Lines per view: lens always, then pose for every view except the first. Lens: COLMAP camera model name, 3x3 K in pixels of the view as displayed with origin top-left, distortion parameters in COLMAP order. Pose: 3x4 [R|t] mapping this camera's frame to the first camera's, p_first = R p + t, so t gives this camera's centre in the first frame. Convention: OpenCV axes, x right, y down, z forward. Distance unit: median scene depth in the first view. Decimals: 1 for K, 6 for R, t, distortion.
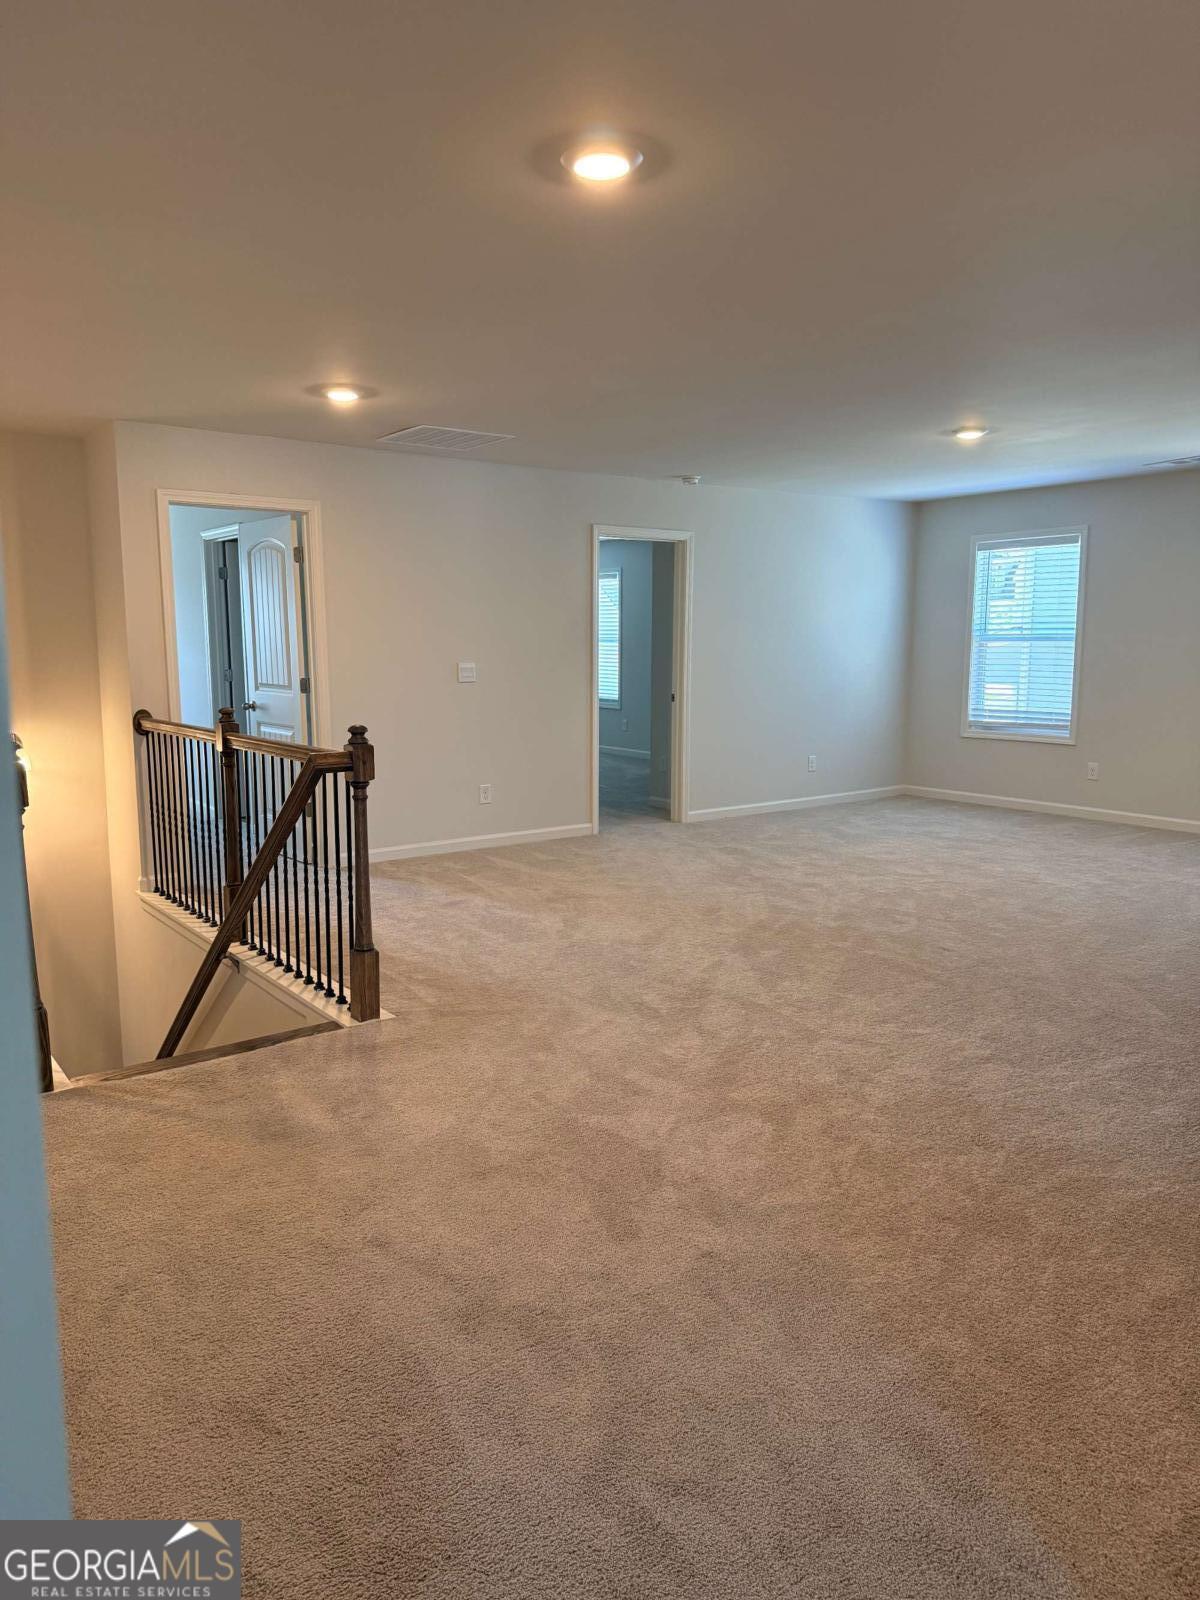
lens RADIAL K [[1120.7, 0, 593.7], [0, 1120.7, 803.2], [0, 0, 1]] dist [0.155400, -0.191220]
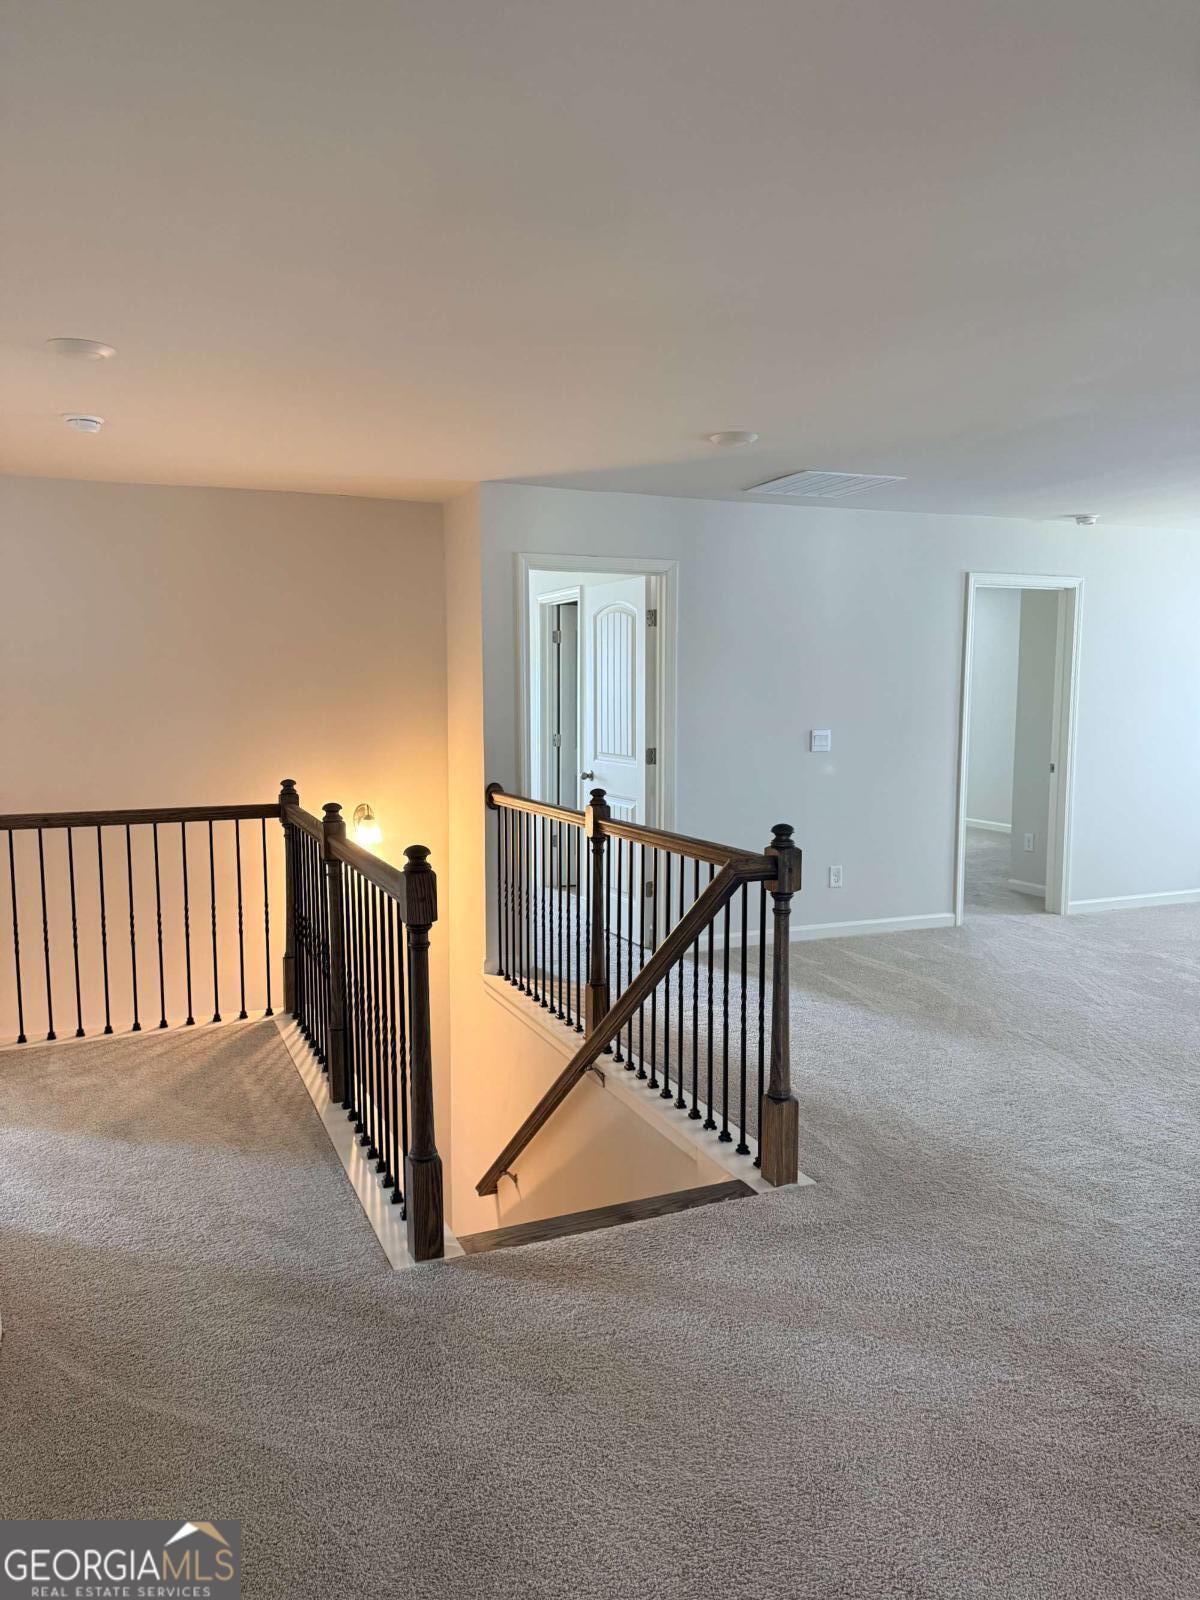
lens RADIAL K [[1123.8, 0, 598.2], [0, 1123.8, 799.7], [0, 0, 1]] dist [0.137309, -0.236244]
pose [[0.974547, 0.021032, -0.223195, -0.096905], [-0.031383, 0.998585, -0.042932, -0.029282], [0.221977, 0.048844, 0.973828, 0.099946]]
